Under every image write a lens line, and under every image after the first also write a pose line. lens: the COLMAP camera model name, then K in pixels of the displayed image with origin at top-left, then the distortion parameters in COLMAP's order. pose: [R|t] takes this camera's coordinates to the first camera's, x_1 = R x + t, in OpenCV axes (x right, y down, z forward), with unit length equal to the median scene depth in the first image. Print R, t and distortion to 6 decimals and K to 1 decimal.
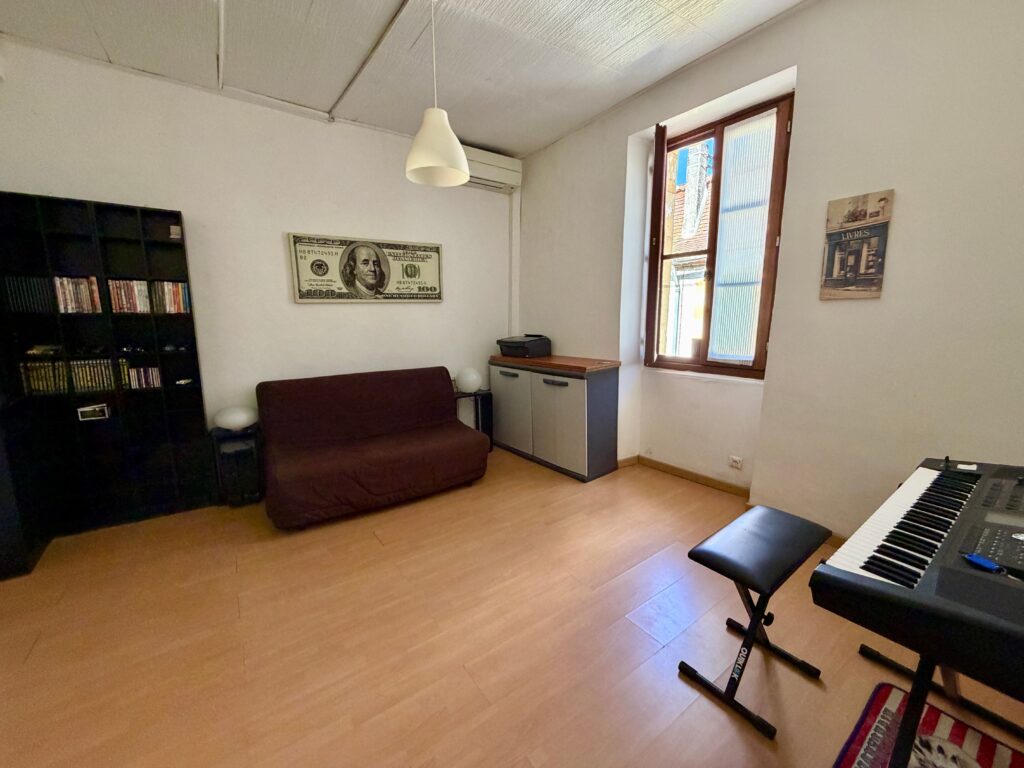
lens RADIAL K [[408.5, 0, 509.1], [0, 408.5, 381.8], [0, 0, 1]] dist [-0.000235, 0.000732]
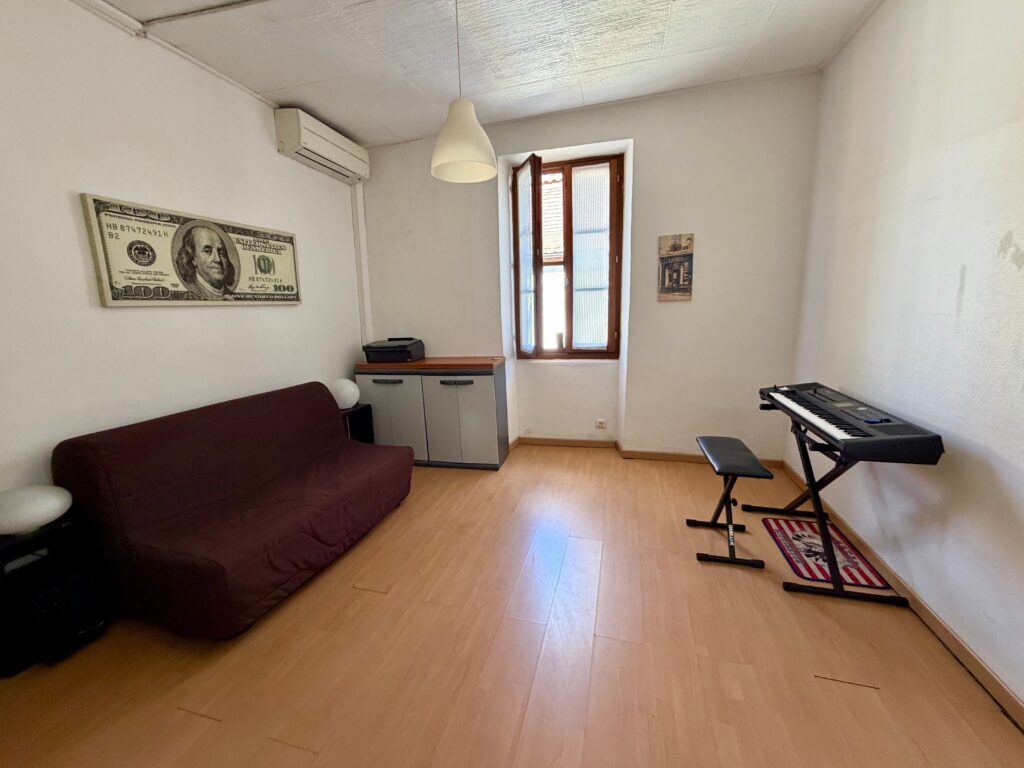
lens RADIAL K [[408.5, 0, 509.2], [0, 408.5, 381.9], [0, 0, 1]] dist [-0.000235, 0.000732]
pose [[0.777499, -0.122431, 0.616852, -0.436787], [0.124944, 0.991386, 0.039284, -0.024035], [-0.616348, 0.046528, 0.786098, 0.122156]]
